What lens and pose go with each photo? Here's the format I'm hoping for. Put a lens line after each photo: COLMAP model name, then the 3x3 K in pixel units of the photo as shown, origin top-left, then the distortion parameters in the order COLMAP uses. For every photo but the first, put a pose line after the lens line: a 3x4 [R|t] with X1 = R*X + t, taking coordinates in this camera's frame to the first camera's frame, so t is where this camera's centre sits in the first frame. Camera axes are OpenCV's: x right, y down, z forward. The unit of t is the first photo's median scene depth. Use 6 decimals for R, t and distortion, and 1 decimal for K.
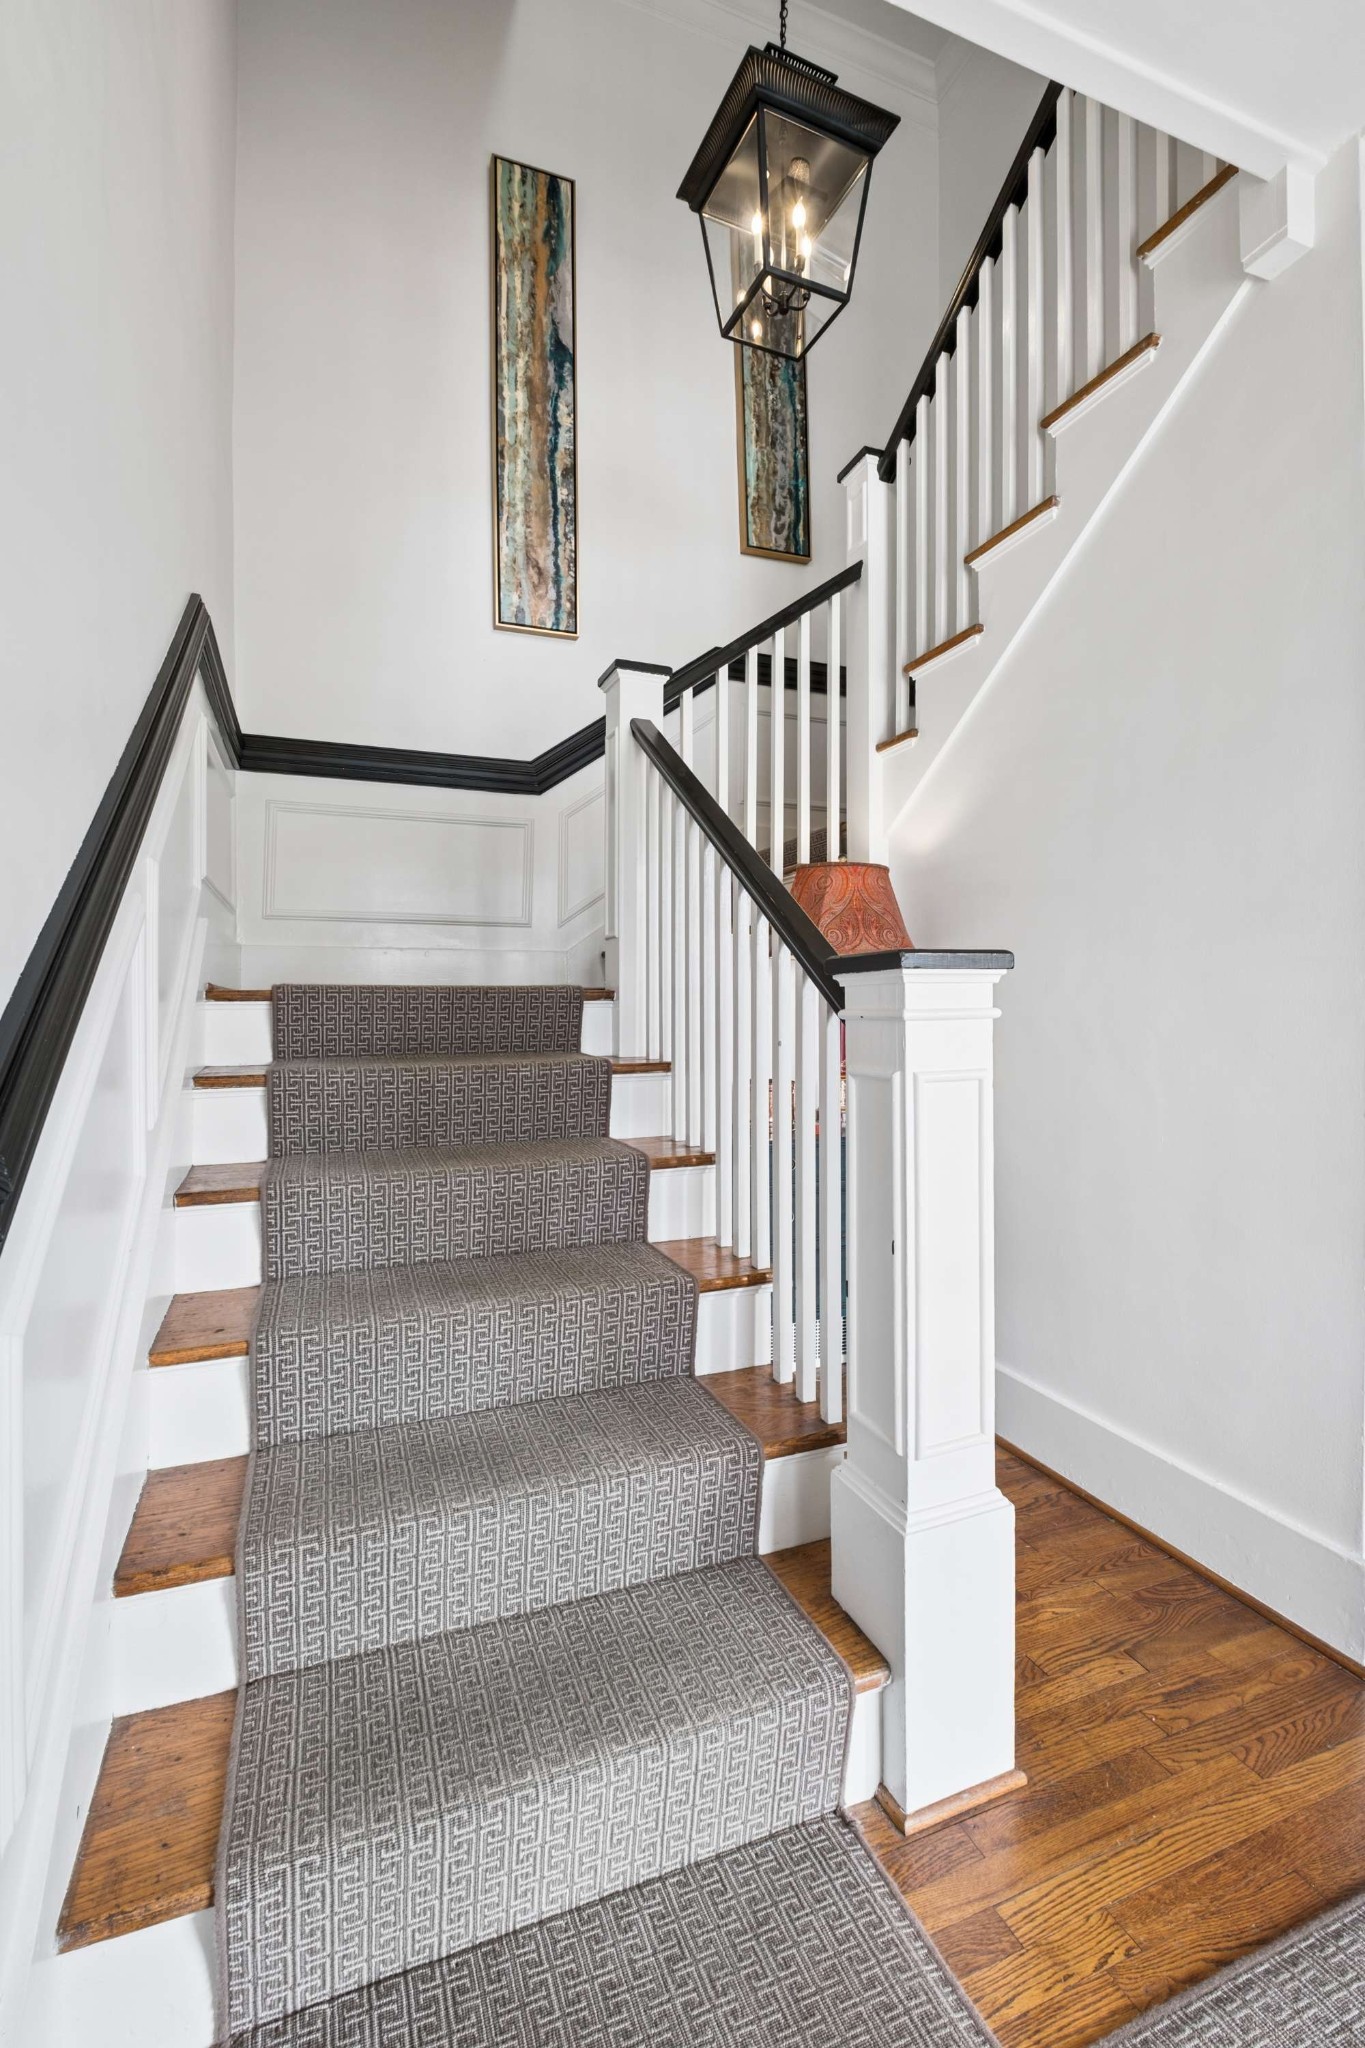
lens RADIAL K [[976.2, 0, 682.9], [0, 976.2, 1016.9], [0, 0, 1]] dist [0.000456, -0.011523]
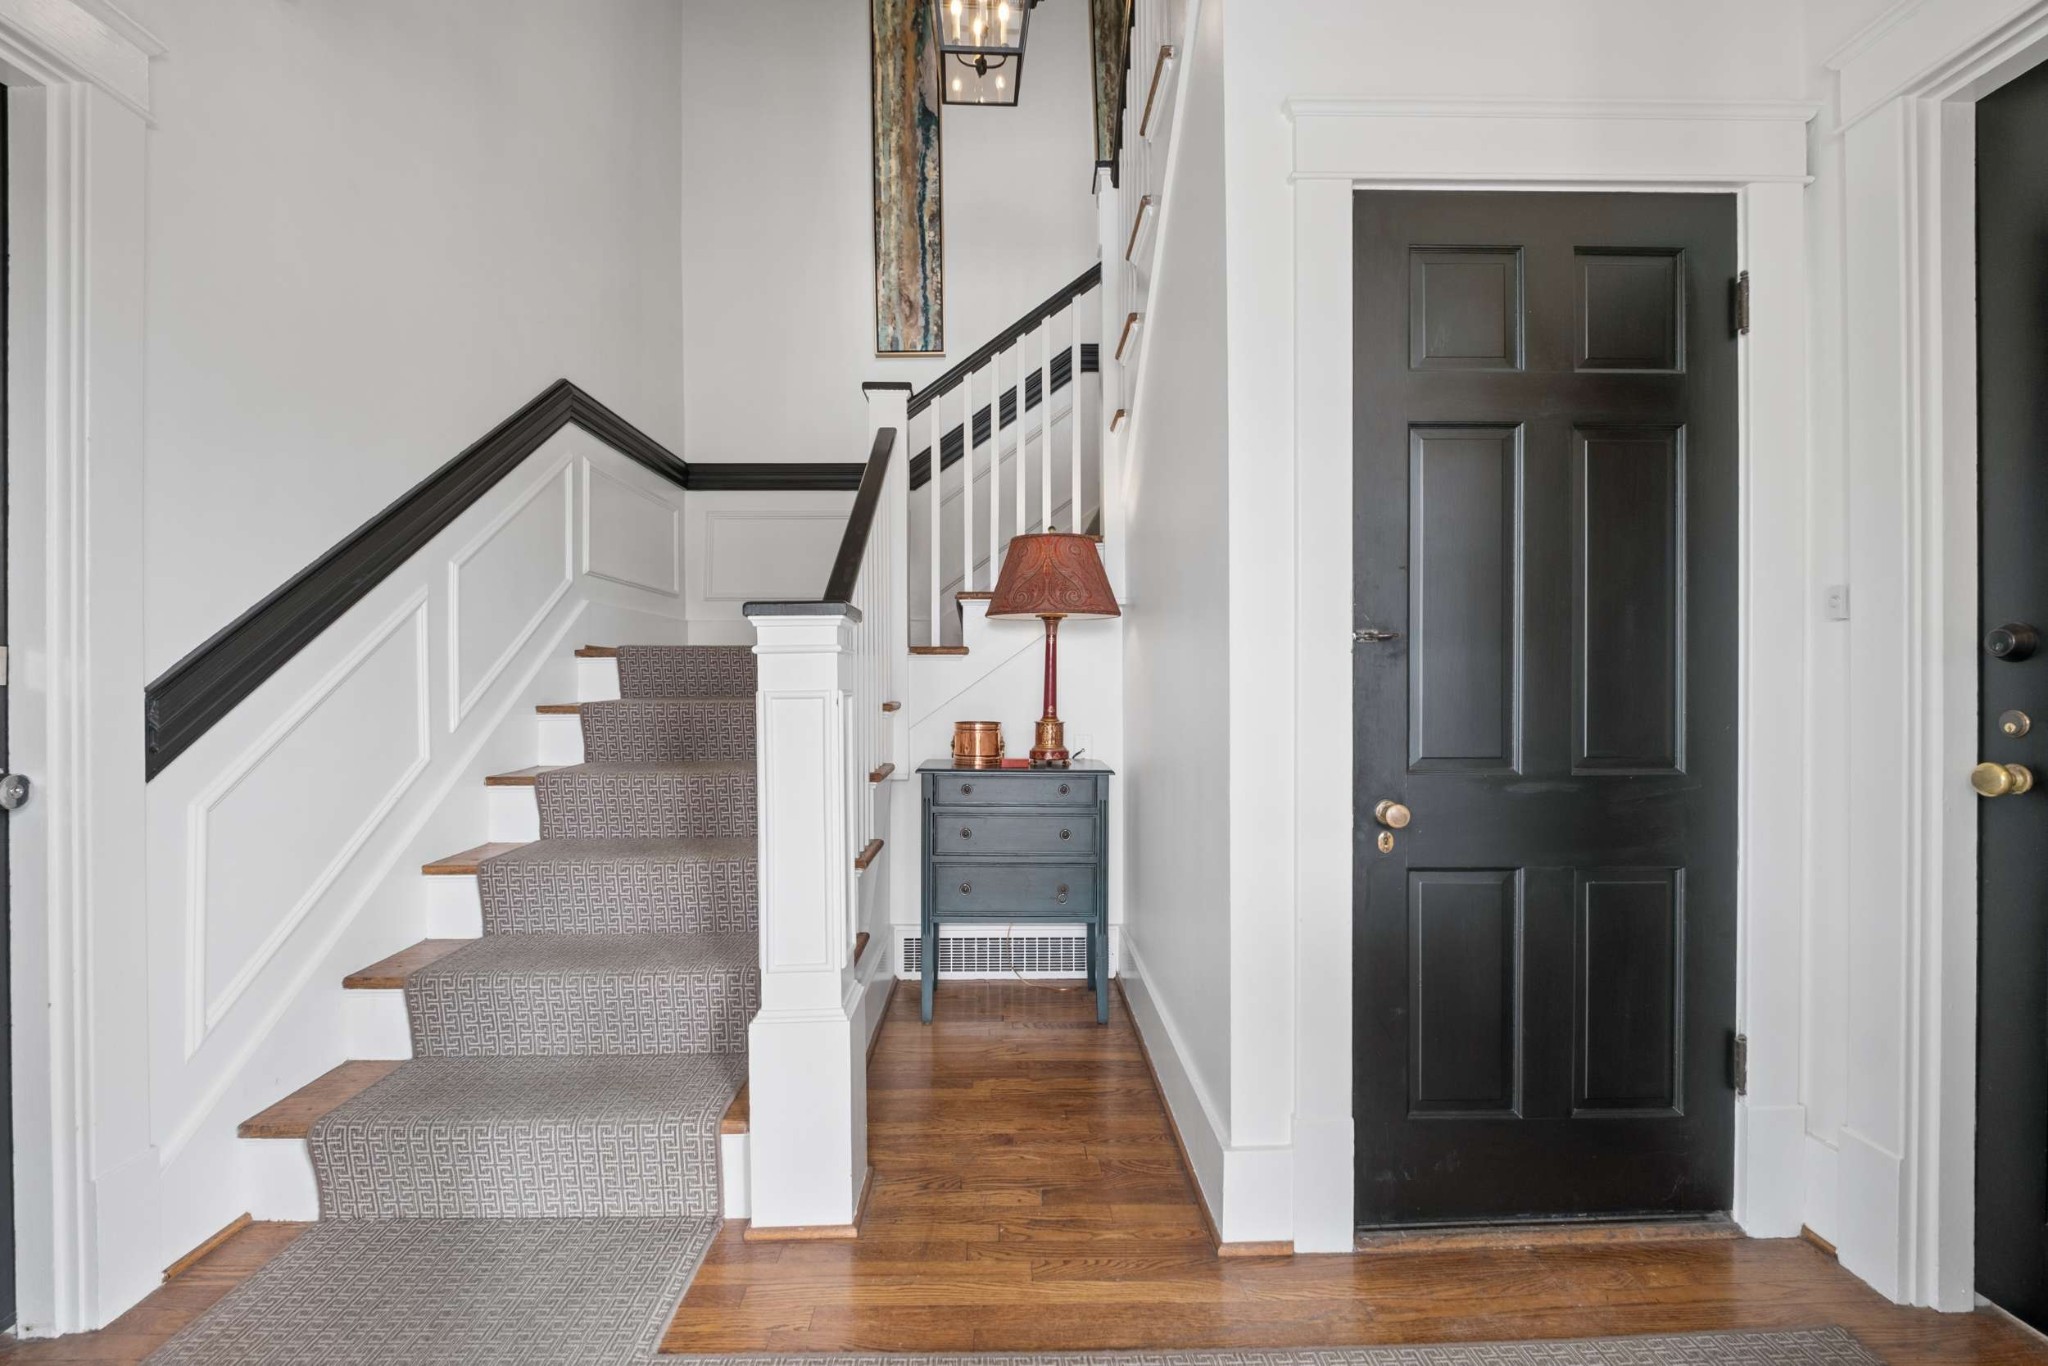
lens RADIAL K [[976.2, 0, 1028.5], [0, 976.2, 693.7], [0, 0, 1]] dist [0.000456, -0.011523]
pose [[0.923791, 0.002740, -0.382888, 0.452983], [-0.004043, 0.999988, -0.002600, 0.025704], [0.382876, 0.003950, 0.923791, -0.053866]]
